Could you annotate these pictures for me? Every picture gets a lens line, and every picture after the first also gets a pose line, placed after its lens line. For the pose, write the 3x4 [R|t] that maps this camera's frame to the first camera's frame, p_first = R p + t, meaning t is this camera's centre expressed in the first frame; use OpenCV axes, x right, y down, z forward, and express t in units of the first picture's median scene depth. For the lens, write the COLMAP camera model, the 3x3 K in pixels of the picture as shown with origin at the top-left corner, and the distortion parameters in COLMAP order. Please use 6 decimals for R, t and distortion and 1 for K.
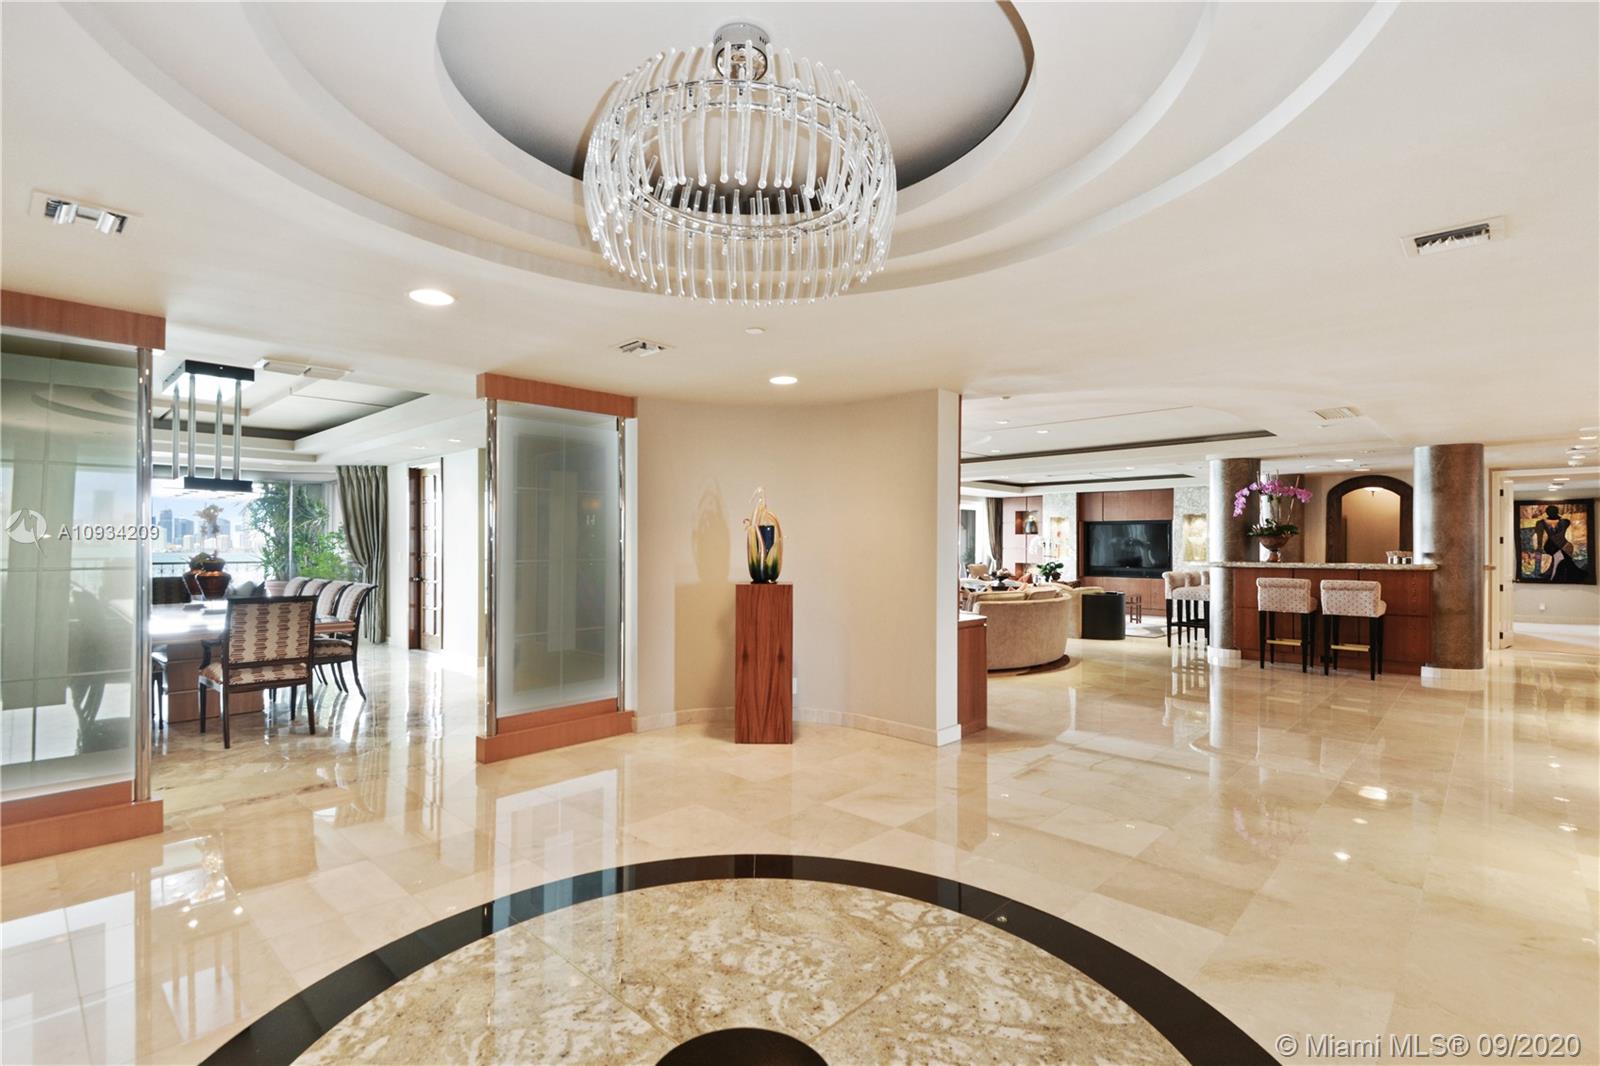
lens RADIAL K [[738.3, 0, 800.0], [0, 738.3, 533.0], [0, 0, 1]] dist [0.001420, 0.000089]
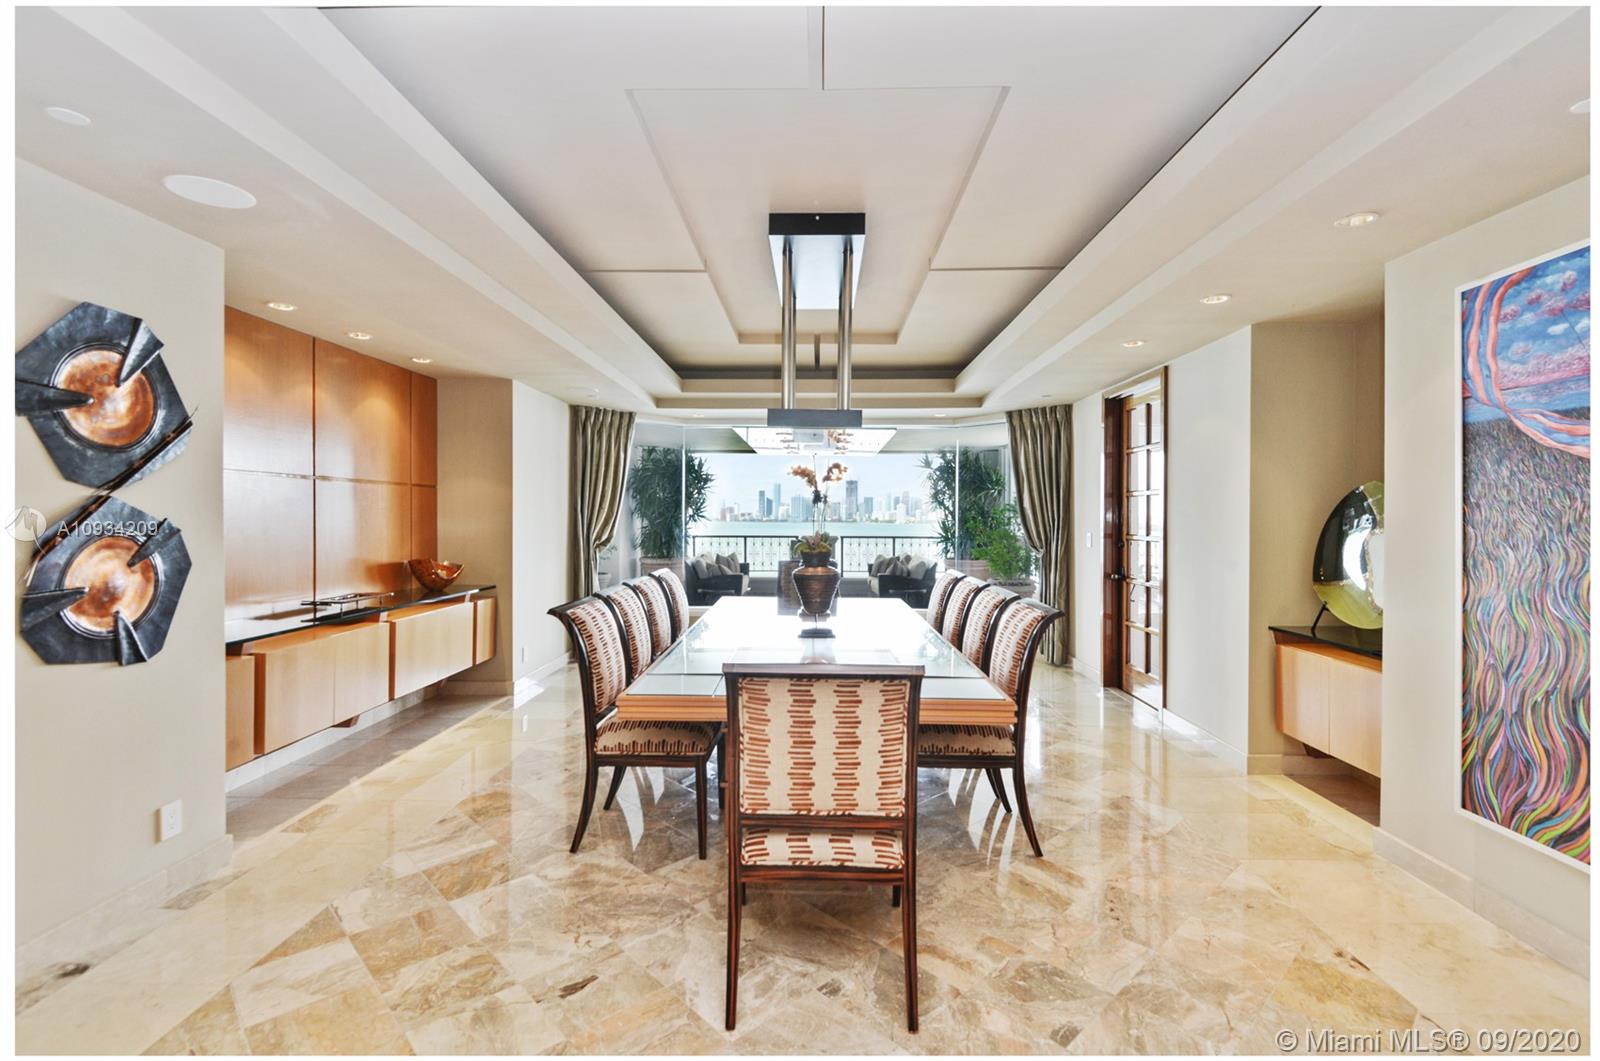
lens RADIAL K [[724.1, 0, 799.6], [0, 724.1, 519.2], [0, 0, 1]] dist [0.002074, -0.000108]
pose [[0.655357, 0.008985, -0.755266, -0.232554], [0.003505, 0.999882, 0.014936, 0.003487], [0.755311, -0.012436, 0.655249, 0.396727]]
